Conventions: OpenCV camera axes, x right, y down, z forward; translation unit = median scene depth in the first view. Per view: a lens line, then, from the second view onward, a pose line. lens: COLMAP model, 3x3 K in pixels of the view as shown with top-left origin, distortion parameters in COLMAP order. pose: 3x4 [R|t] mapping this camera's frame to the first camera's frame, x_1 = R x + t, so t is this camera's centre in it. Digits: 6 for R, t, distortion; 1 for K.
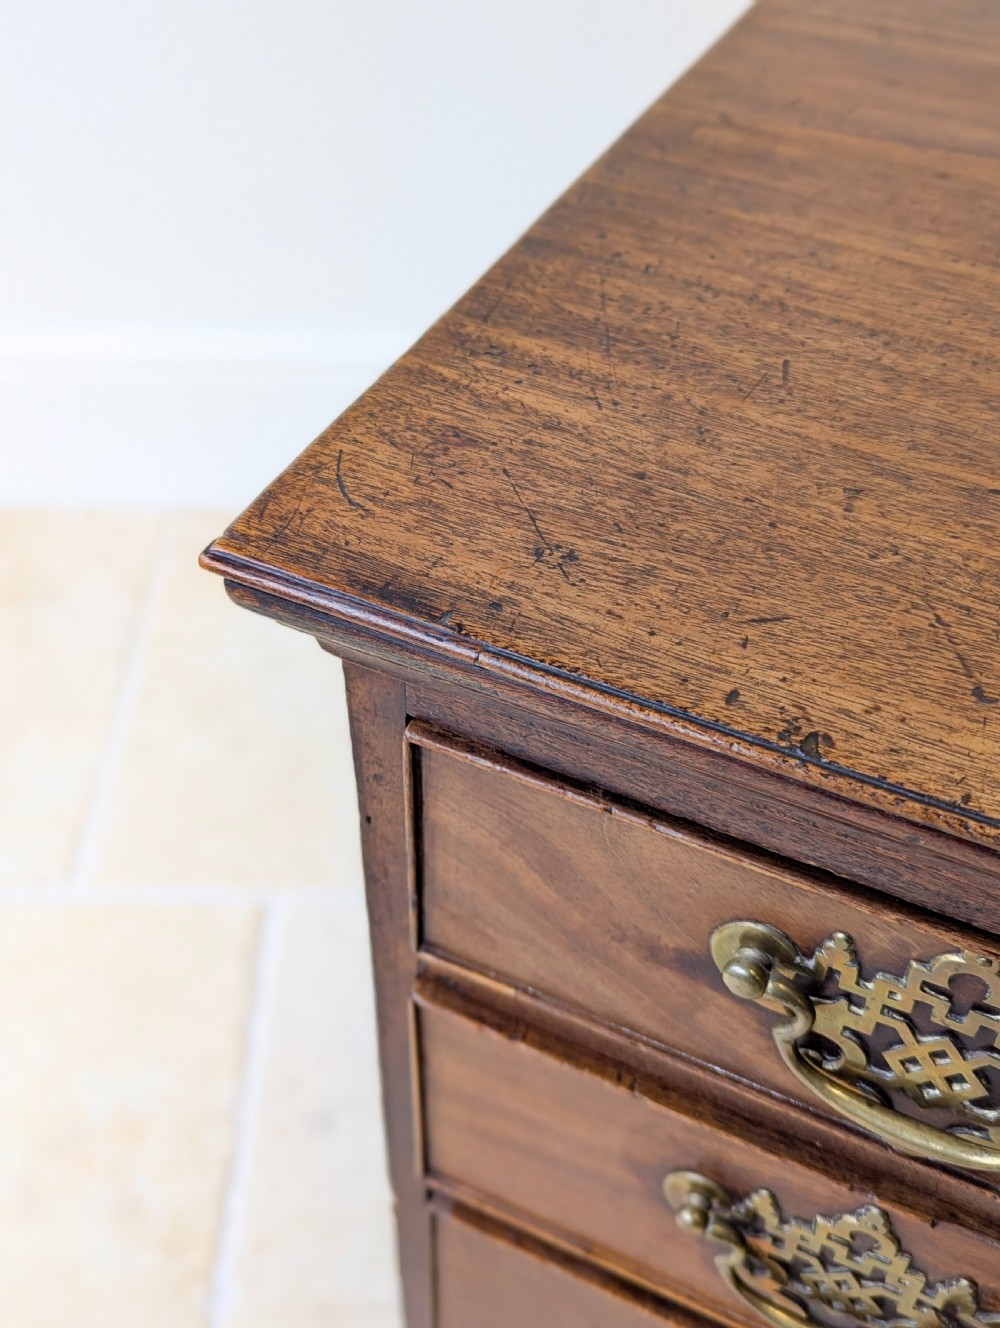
lens RADIAL K [[1472.8, 0, 494.2], [0, 1472.8, 666.2], [0, 0, 1]] dist [0.031106, -0.038582]
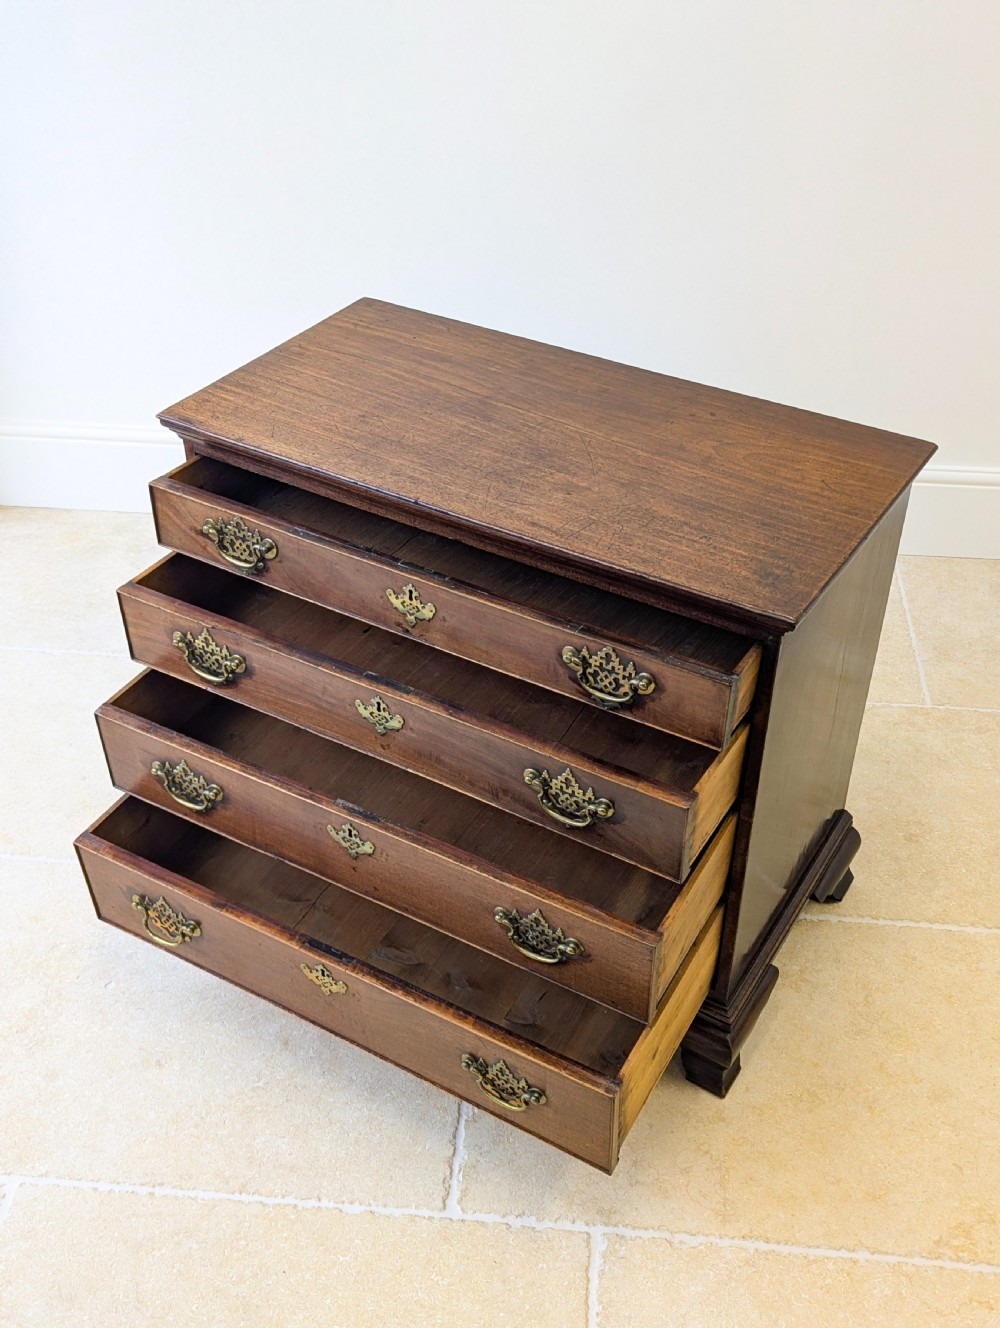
lens RADIAL K [[1406.8, 0, 498.8], [0, 1406.8, 673.9], [0, 0, 1]] dist [0.102397, -0.130327]
pose [[0.995589, 0.052292, -0.077896, 1.509370], [-0.060768, 0.991989, -0.110751, 1.359942], [0.071481, 0.114996, 0.990791, -3.991062]]
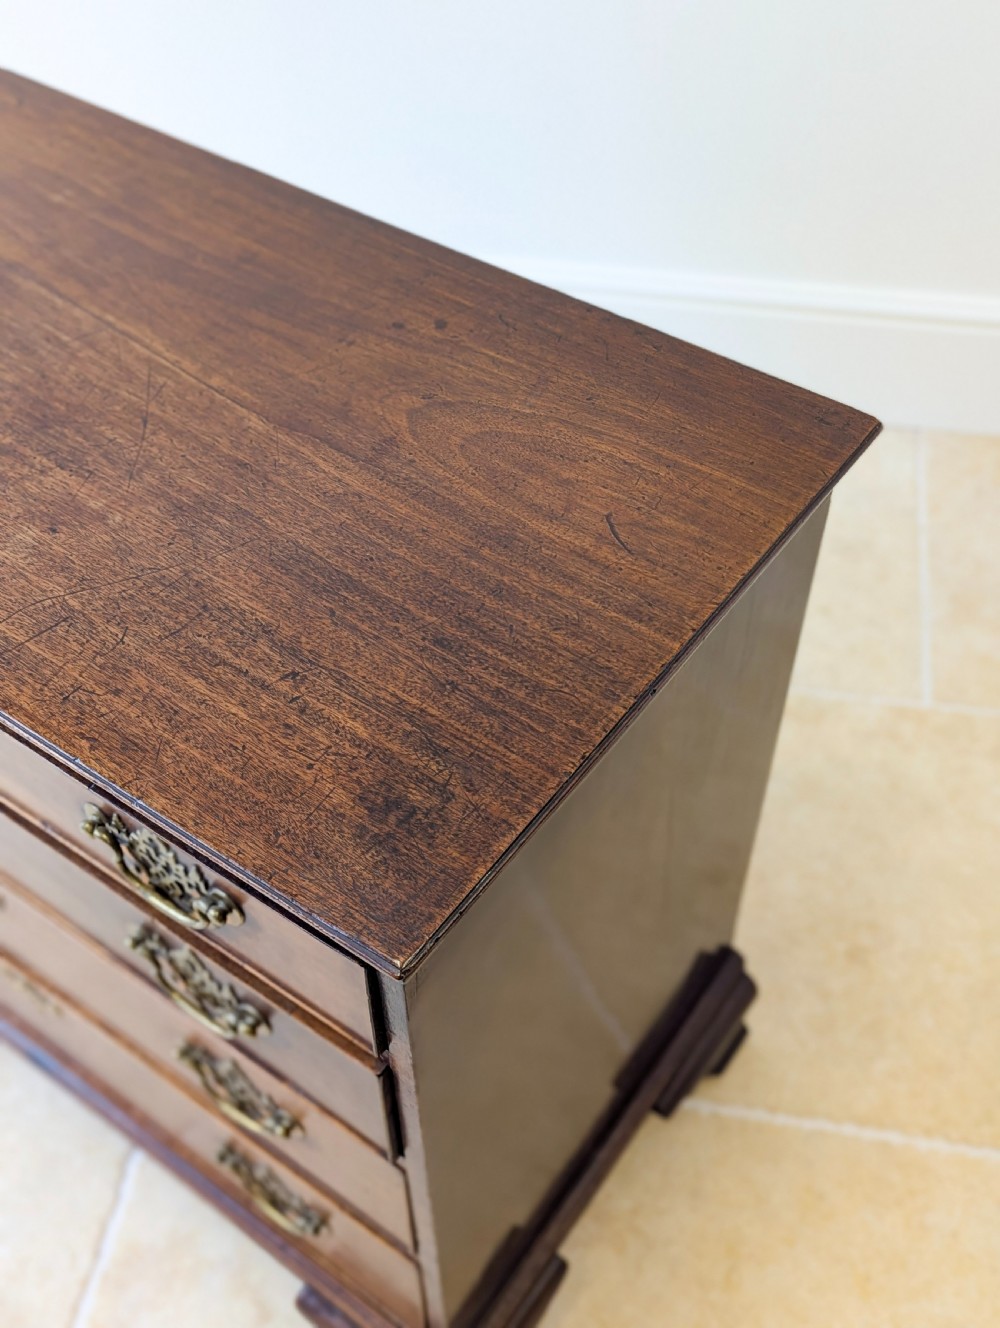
lens RADIAL K [[1422.3, 0, 501.7], [0, 1422.3, 688.3], [0, 0, 1]] dist [0.119896, -0.358643]
pose [[0.986283, 0.111657, -0.121565, 2.329965], [-0.099698, 0.989941, 0.100389, 0.176899], [0.131551, -0.086893, 0.987494, -1.508718]]
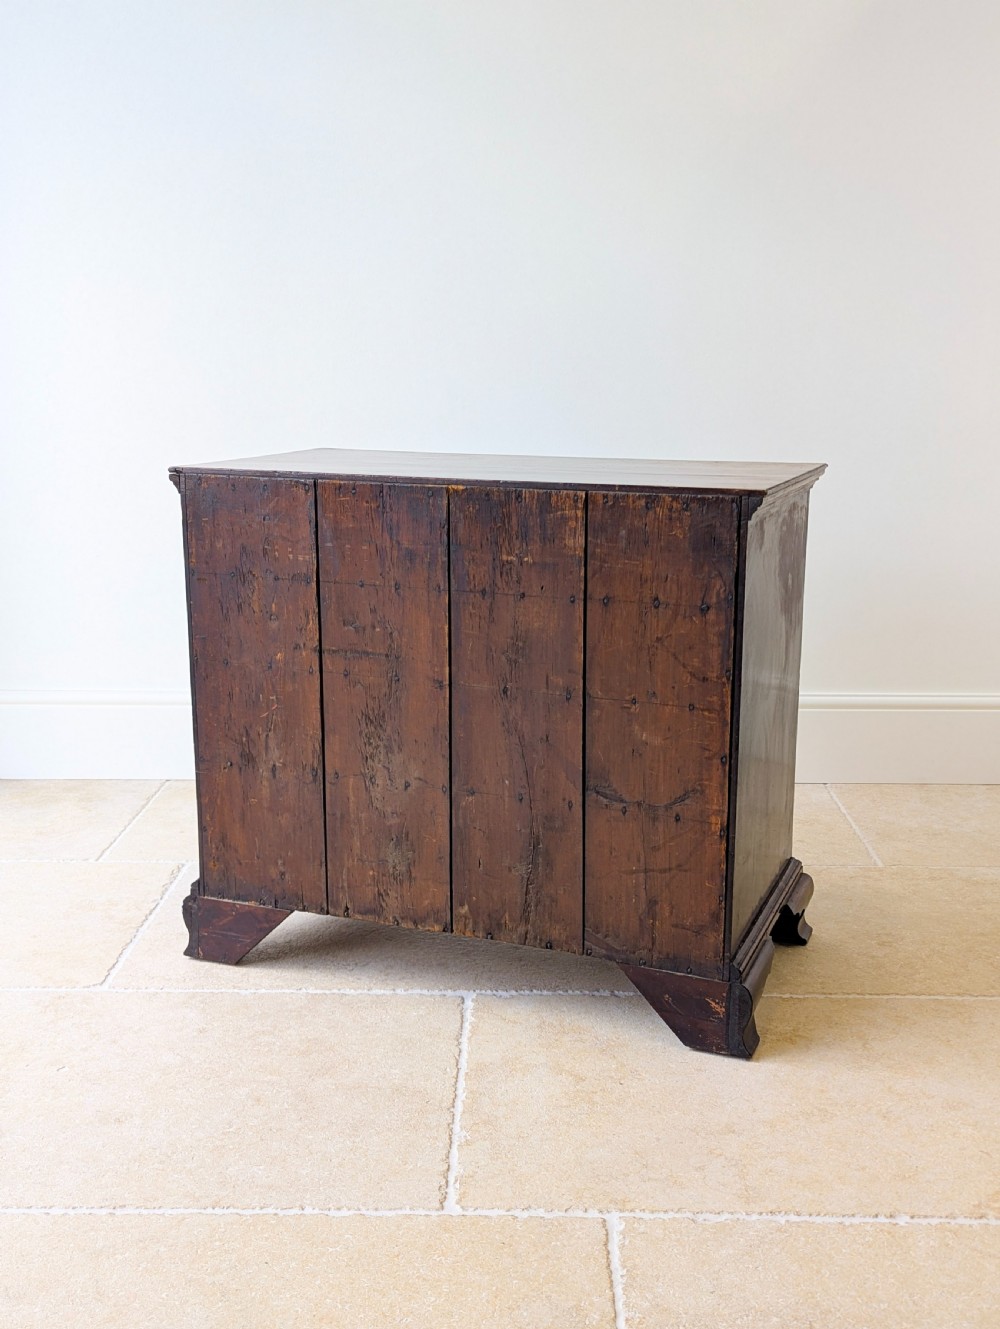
lens RADIAL K [[1438.5, 0, 507.5], [0, 1438.5, 650.3], [0, 0, 1]] dist [0.049589, 0.000408]
pose [[0.999861, -0.005774, -0.015627, 1.315353], [-0.003207, 0.853783, -0.520619, 3.581520], [0.016349, 0.520597, 0.853646, -3.677328]]
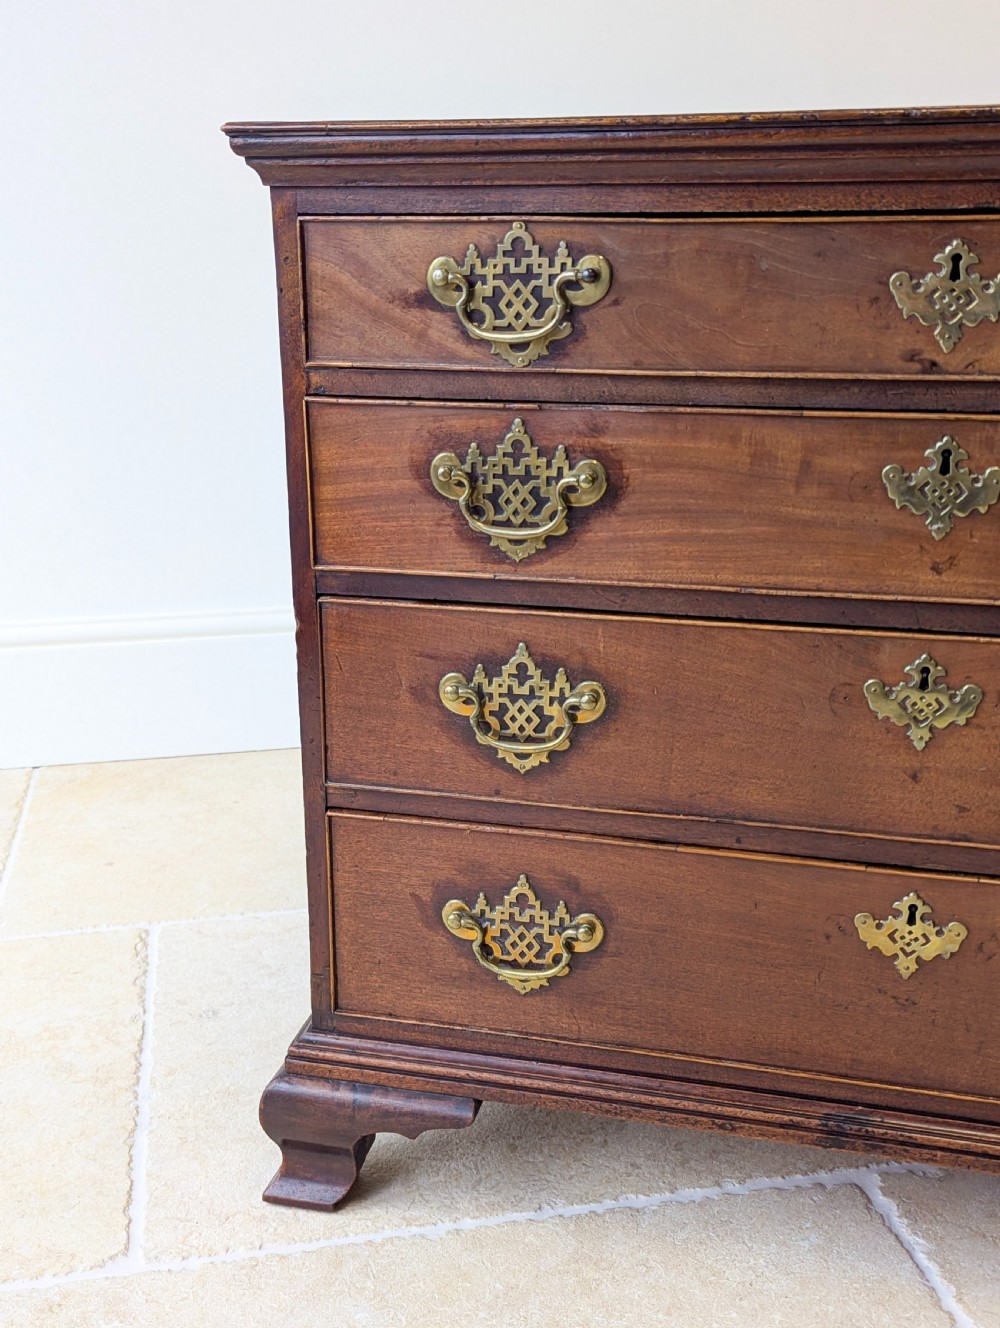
lens RADIAL K [[1469.7, 0, 461.1], [0, 1469.7, 666.8], [0, 0, 1]] dist [0.151011, -0.386770]
pose [[0.982561, -0.074669, 0.170287, -0.293762], [0.141579, 0.894122, -0.424853, 1.896753], [-0.120534, 0.441554, 0.889102, -0.980727]]
